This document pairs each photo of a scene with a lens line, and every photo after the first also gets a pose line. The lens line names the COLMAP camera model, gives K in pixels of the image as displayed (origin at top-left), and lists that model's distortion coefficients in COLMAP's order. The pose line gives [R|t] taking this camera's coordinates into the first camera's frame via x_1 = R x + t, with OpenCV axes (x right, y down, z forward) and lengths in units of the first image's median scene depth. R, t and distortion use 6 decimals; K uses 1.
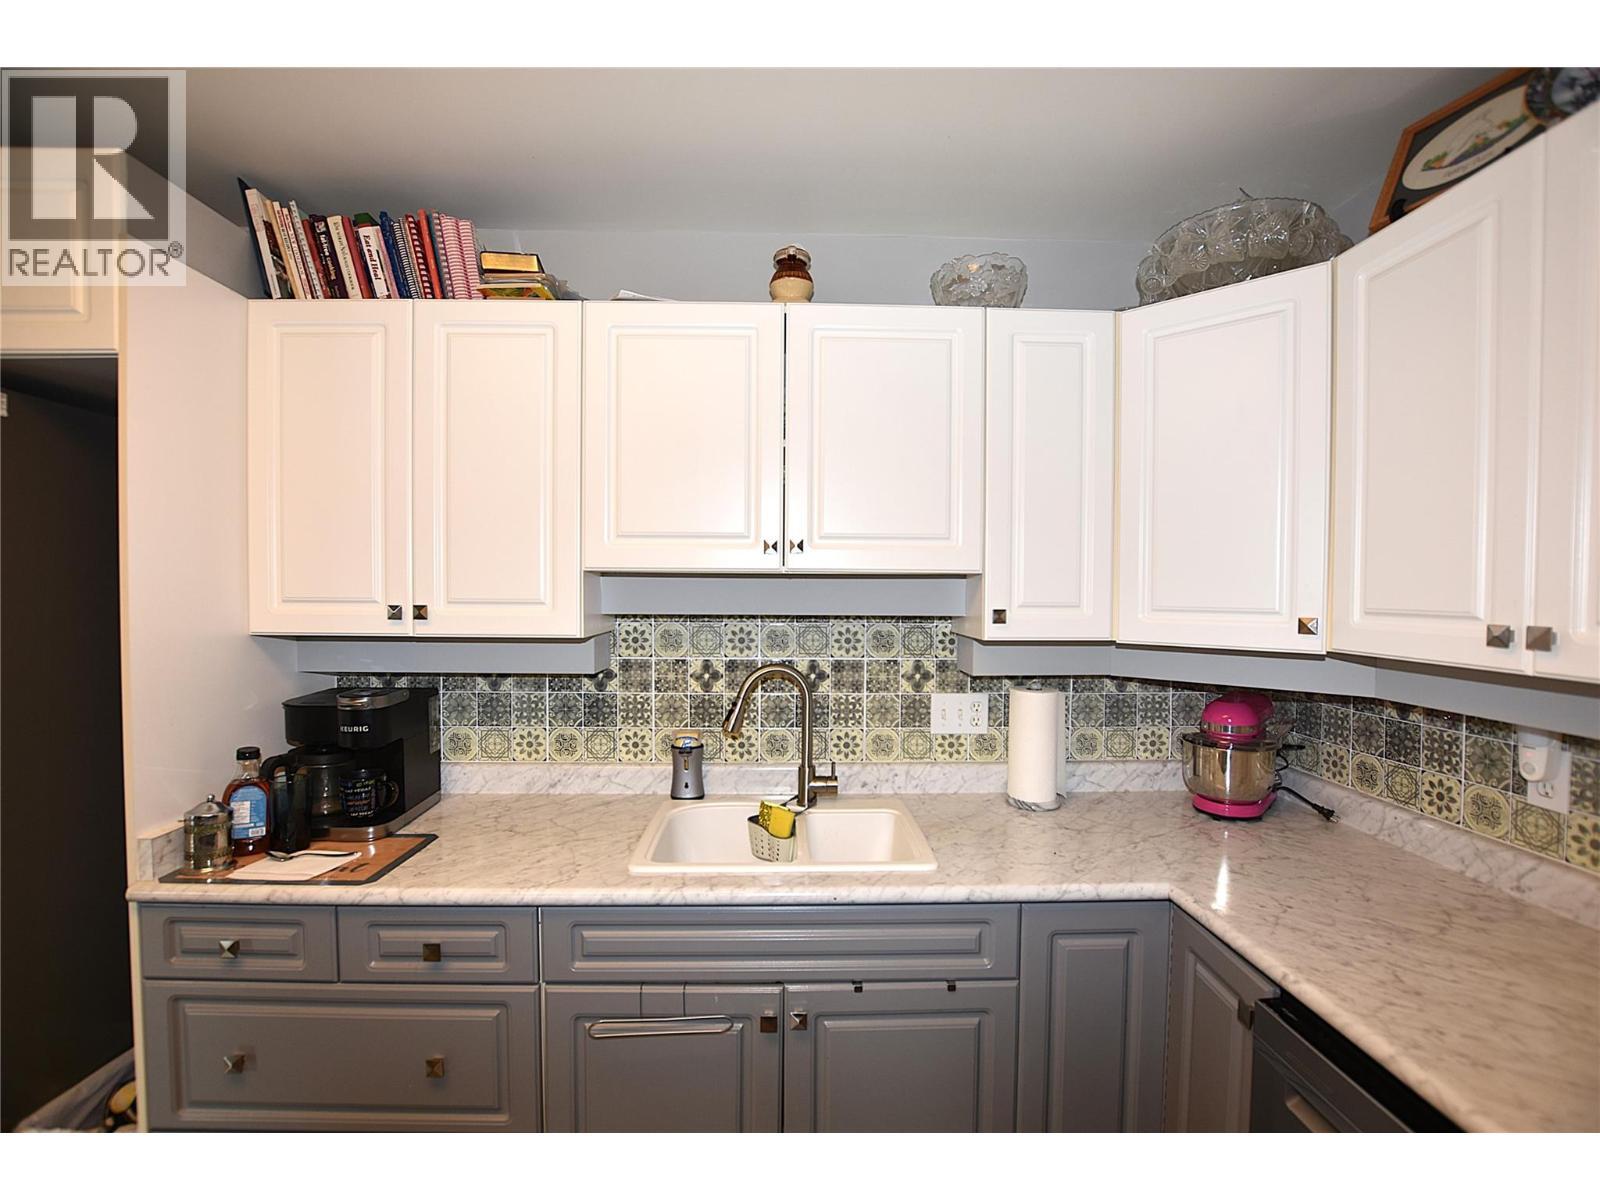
lens RADIAL K [[711.0, 0, 798.4], [0, 711.0, 597.5], [0, 0, 1]] dist [-0.029022, 0.000884]
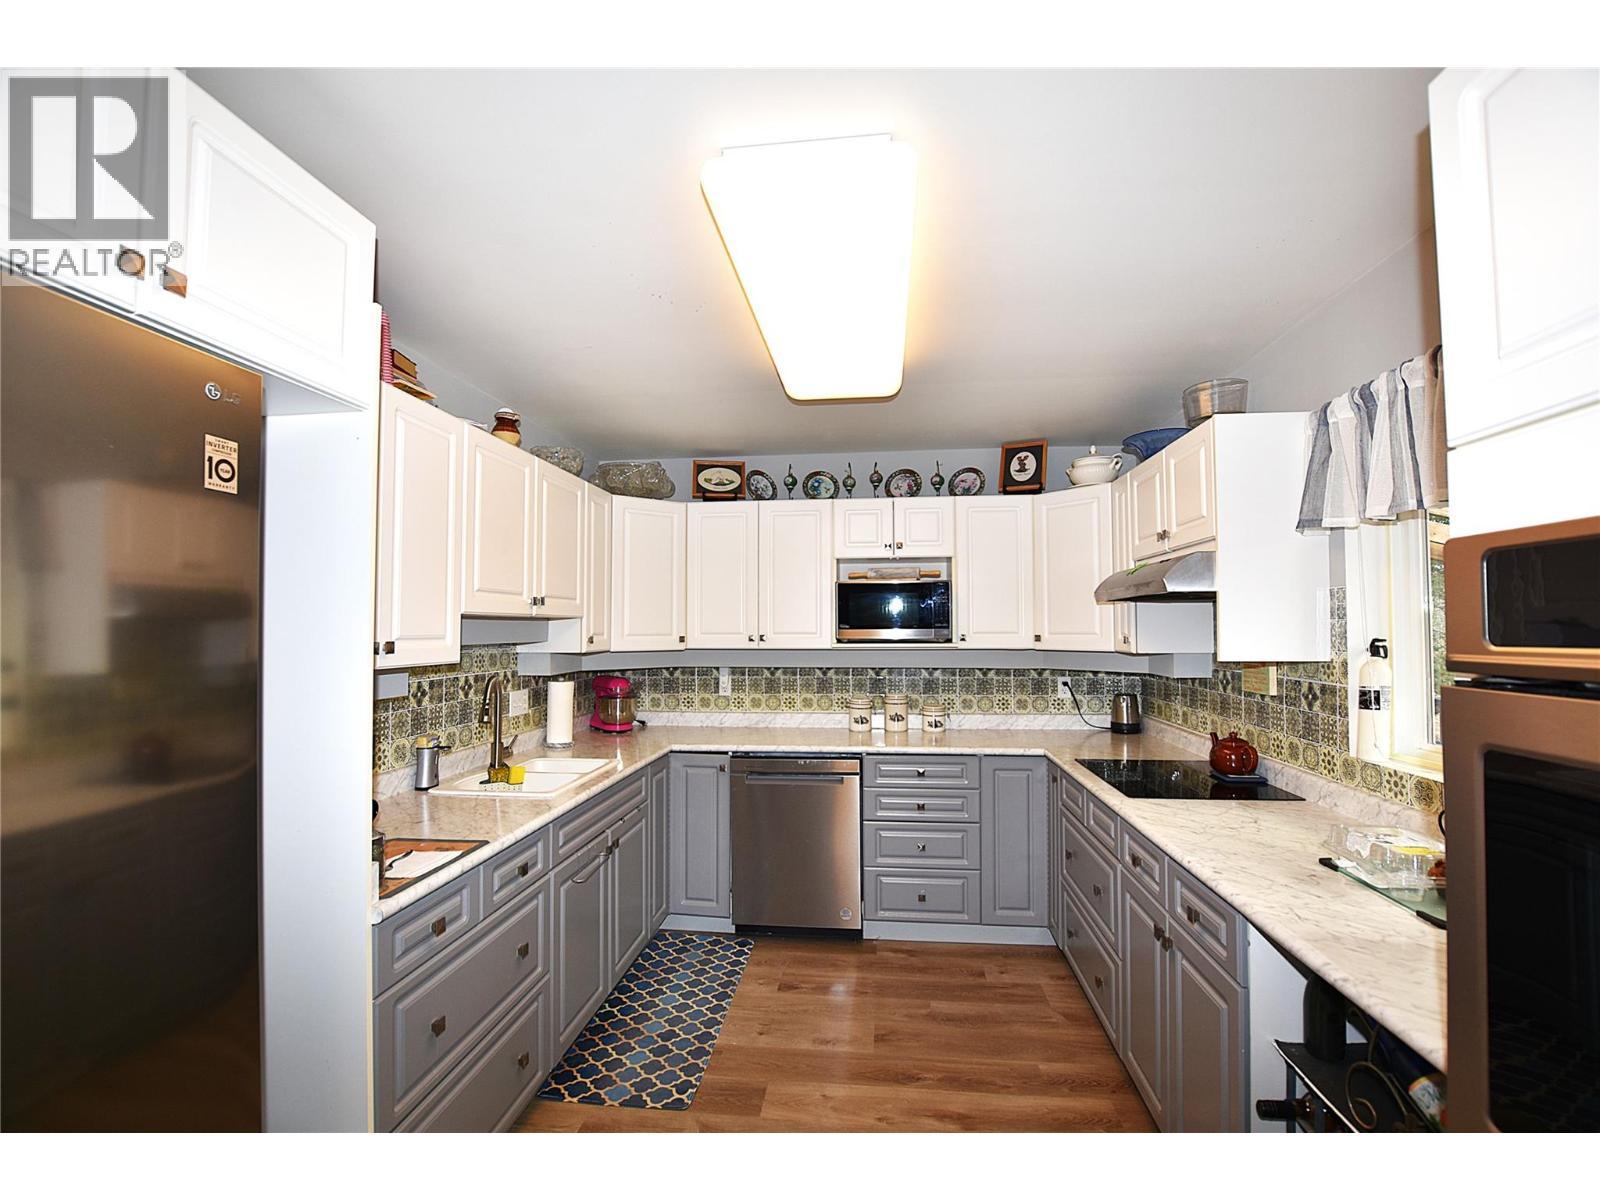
lens RADIAL K [[711.0, 0, 802.8], [0, 711.0, 604.6], [0, 0, 1]] dist [-0.029022, 0.000884]
pose [[0.136650, 0.024380, 0.990319, -1.417903], [0.015709, 0.999518, -0.026774, -0.008400], [-0.990495, 0.019215, 0.136202, 0.141355]]
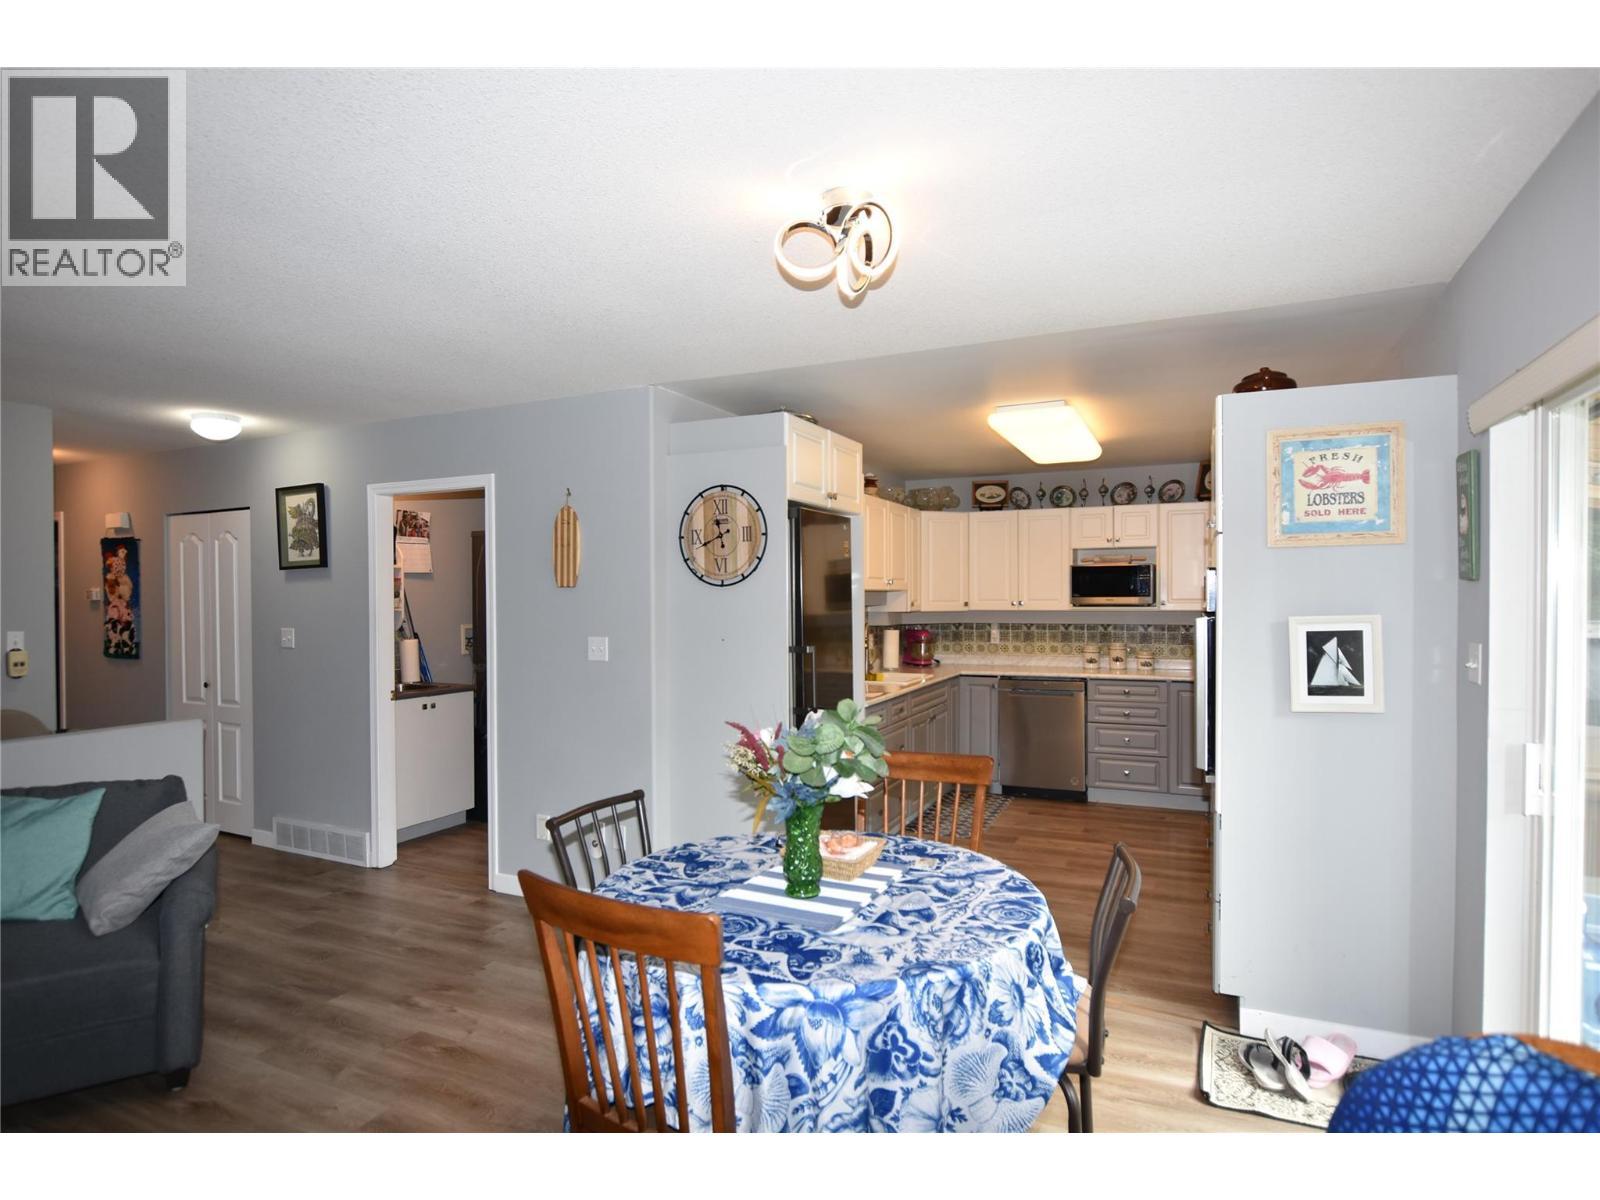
lens RADIAL K [[855.0, 0, 776.2], [0, 855.0, 601.5], [0, 0, 1]] dist [-0.059018, -0.000457]
pose [[0.469669, -0.014847, 0.882718, -3.080023], [0.018362, 0.999807, 0.007047, -0.020834], [-0.882652, 0.012899, 0.469851, -0.242944]]
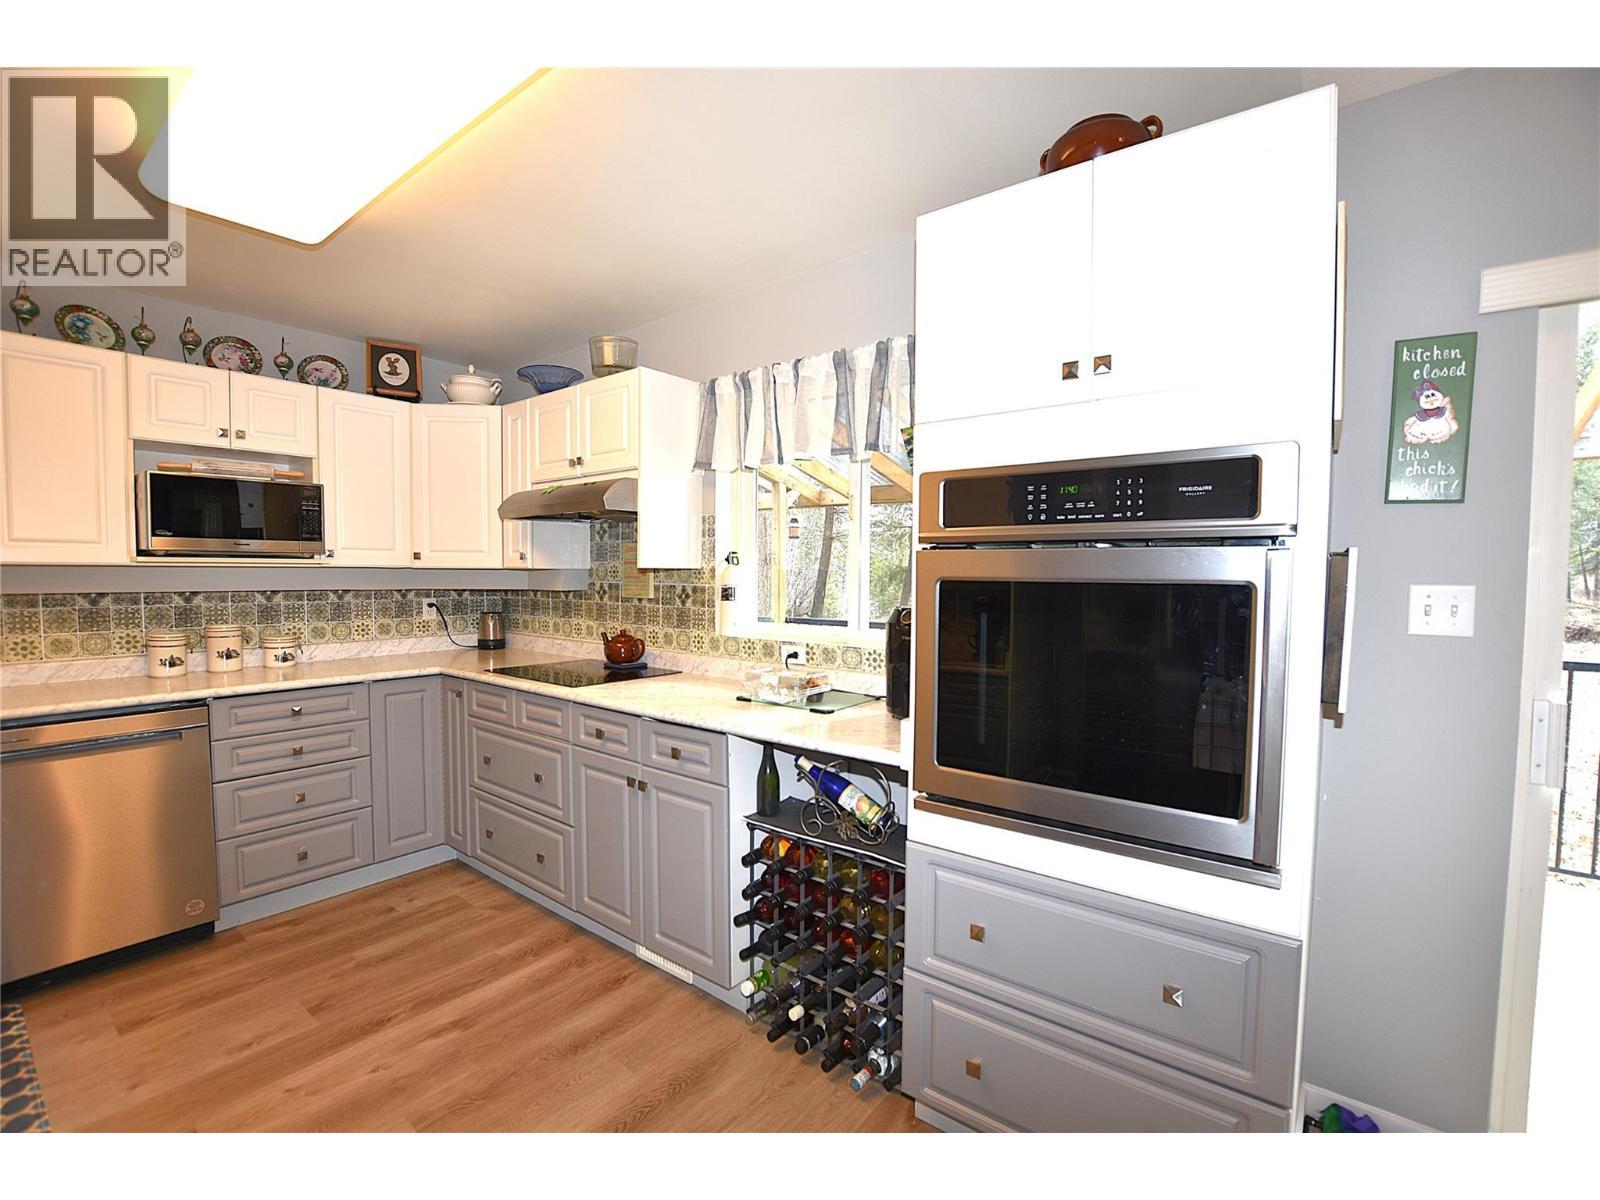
lens RADIAL K [[711.0, 0, 806.1], [0, 711.0, 603.1], [0, 0, 1]] dist [-0.029022, 0.000884]
pose [[-0.775177, -0.040239, 0.630461, -1.358269], [-0.004871, 0.998320, 0.057729, 0.053475], [-0.631725, 0.041679, -0.774071, 0.553955]]
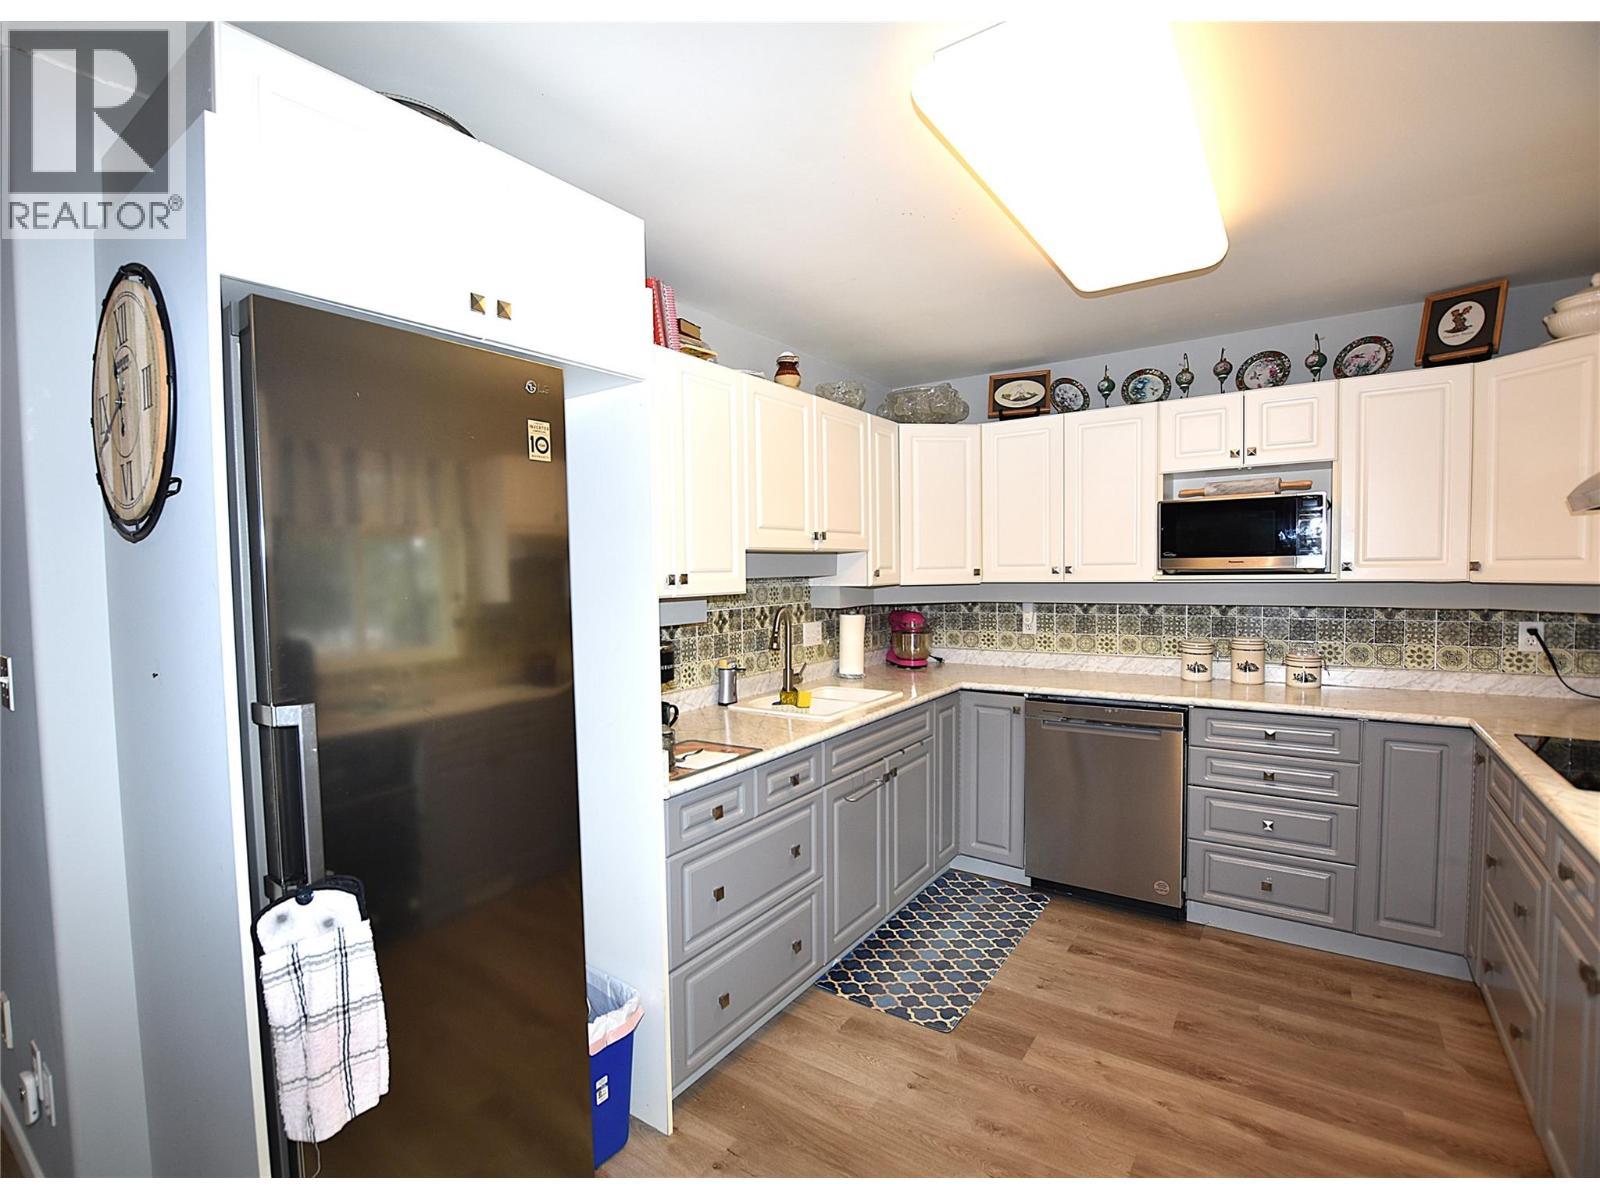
lens RADIAL K [[767.0, 0, 730.8], [0, 767.0, 604.1], [0, 0, 1]] dist [-0.032564, 0.003783]
pose [[0.628196, -0.054473, 0.776146, -1.456386], [0.032155, 0.998512, 0.044054, 0.004665], [-0.777390, -0.002717, 0.629013, -0.013776]]
